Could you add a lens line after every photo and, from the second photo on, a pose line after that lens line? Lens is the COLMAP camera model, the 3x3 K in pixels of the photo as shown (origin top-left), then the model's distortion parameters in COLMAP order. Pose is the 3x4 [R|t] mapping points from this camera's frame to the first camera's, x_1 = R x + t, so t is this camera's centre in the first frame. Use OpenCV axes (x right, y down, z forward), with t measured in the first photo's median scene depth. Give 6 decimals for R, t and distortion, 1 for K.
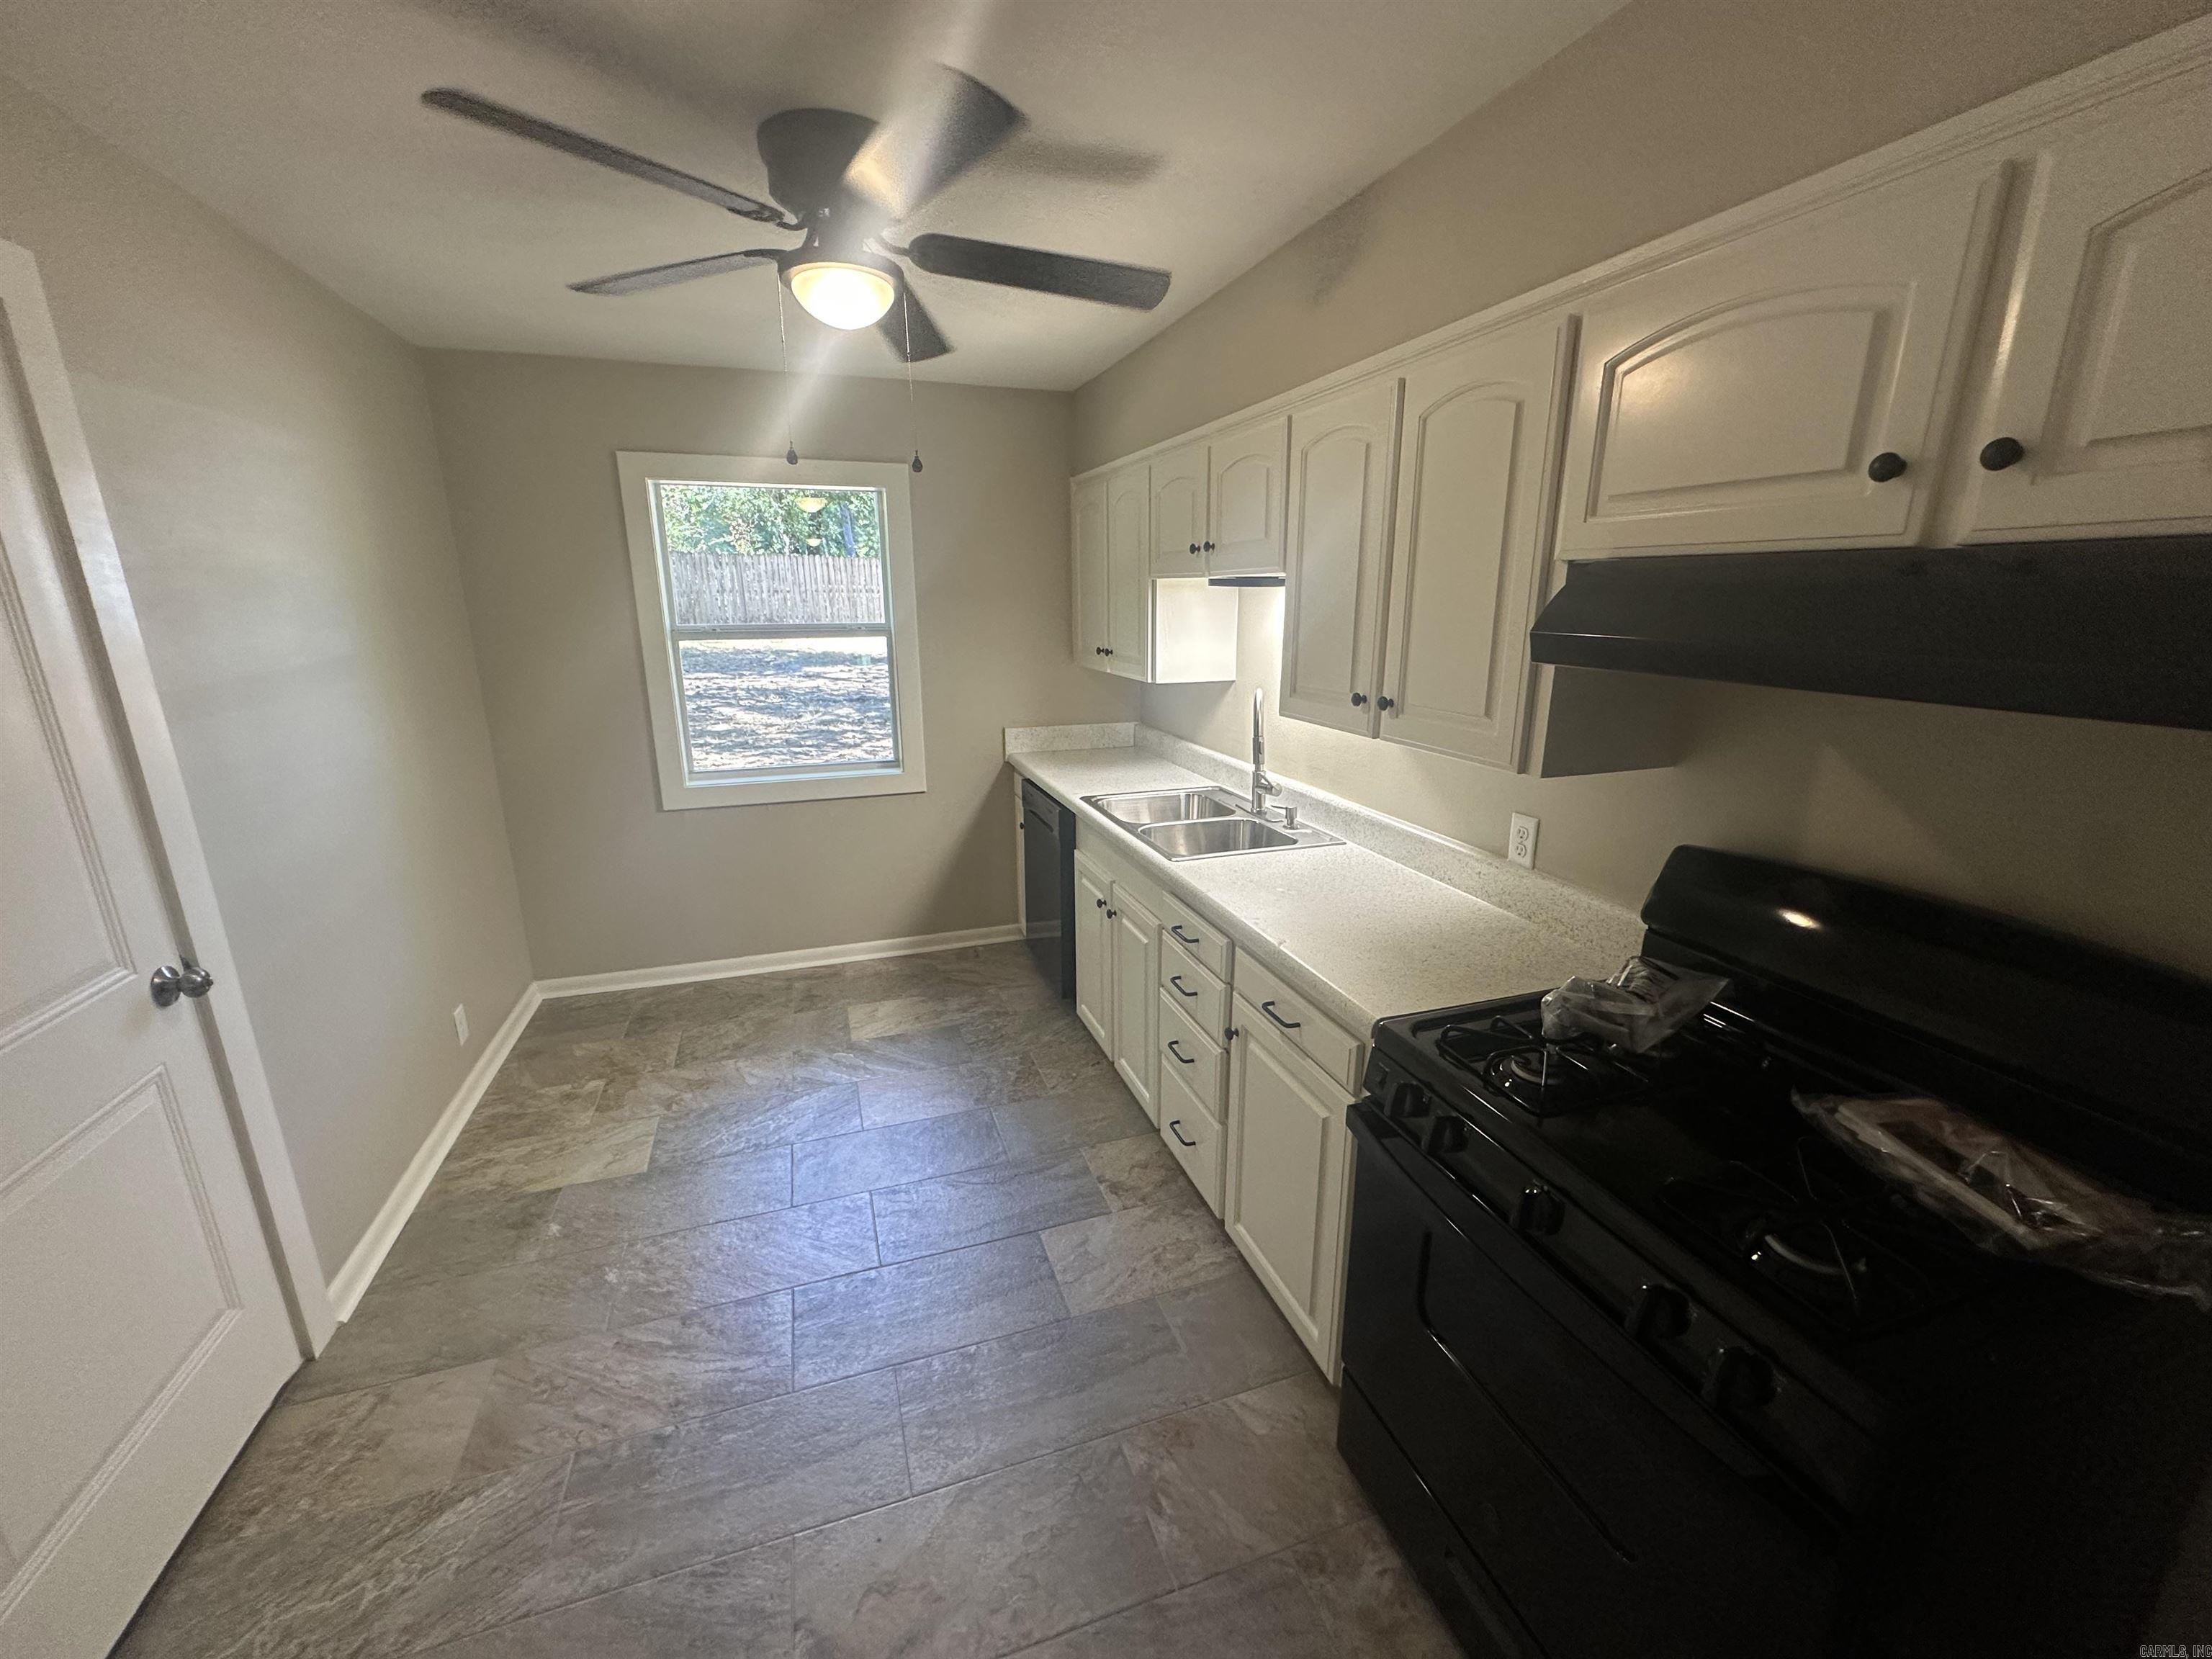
lens RADIAL K [[880.3, 0, 1104.9], [0, 880.3, 829.8], [0, 0, 1]] dist [-0.001008, 0.000265]
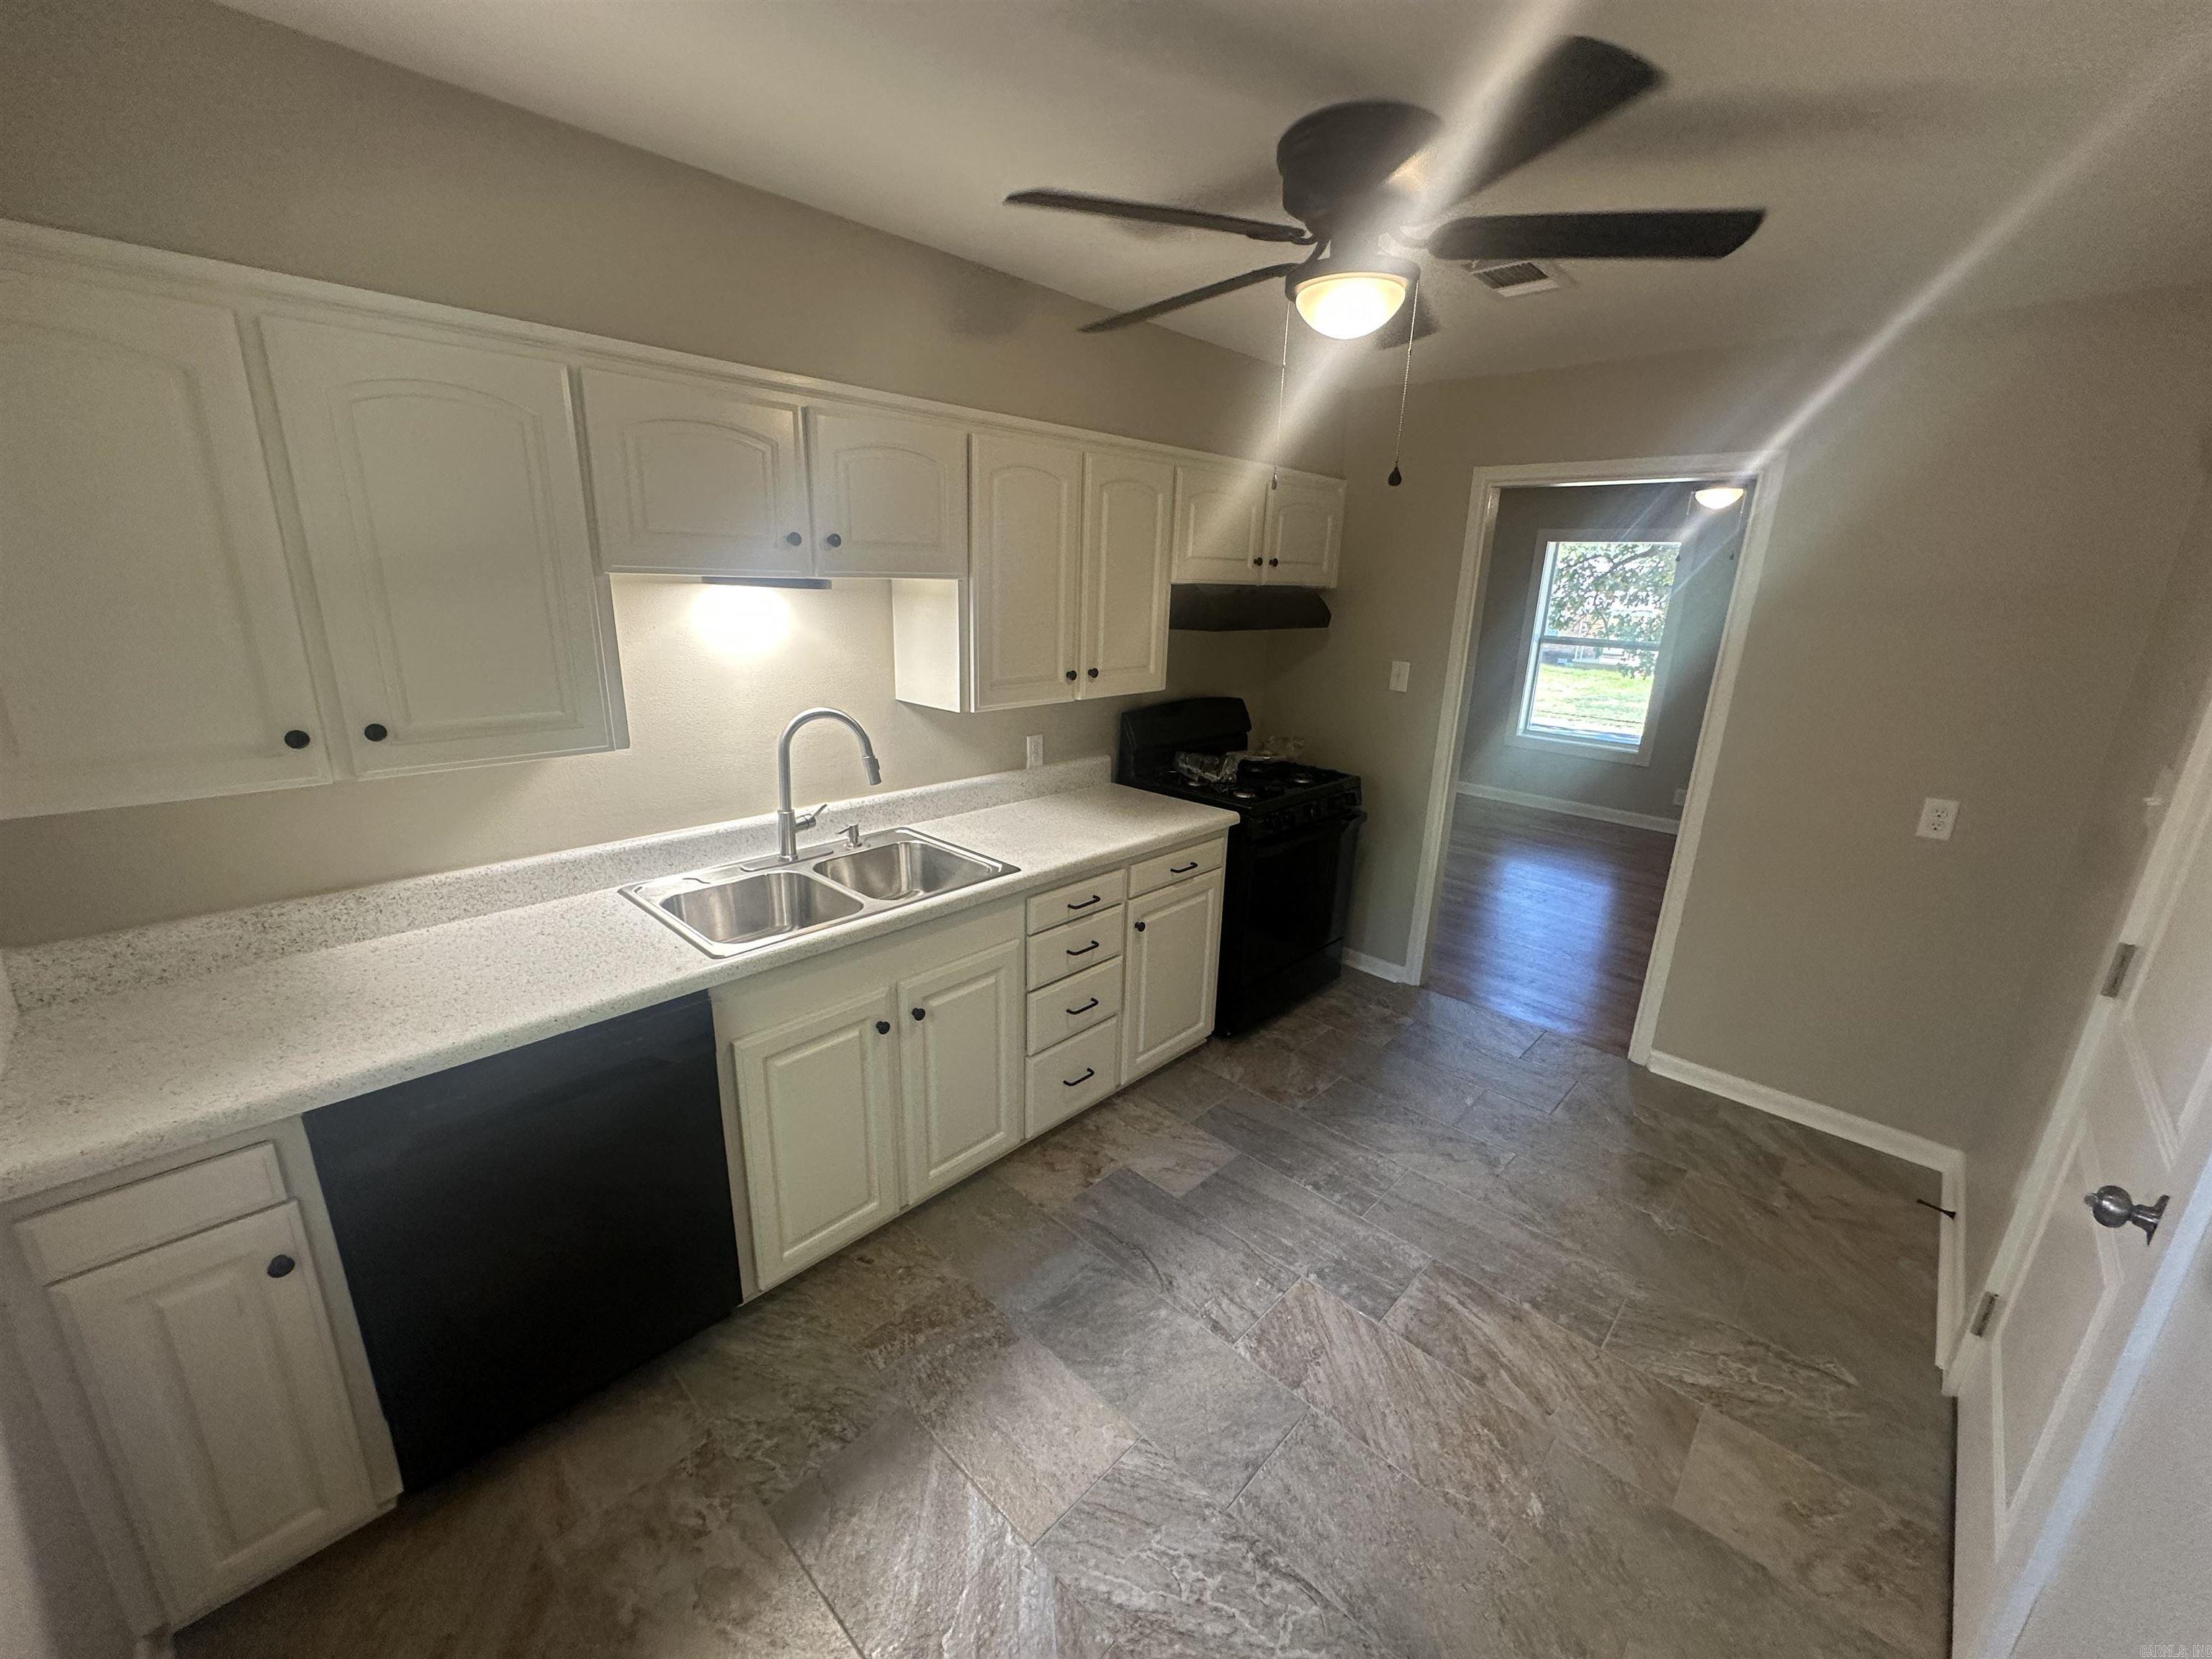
lens RADIAL K [[880.3, 0, 1104.1], [0, 880.3, 828.9], [0, 0, 1]] dist [-0.001008, 0.000265]
pose [[-0.458894, -0.258624, 0.850018, -0.858306], [0.204746, 0.900168, 0.384417, -0.396382], [-0.864578, 0.350445, -0.360130, 1.346511]]
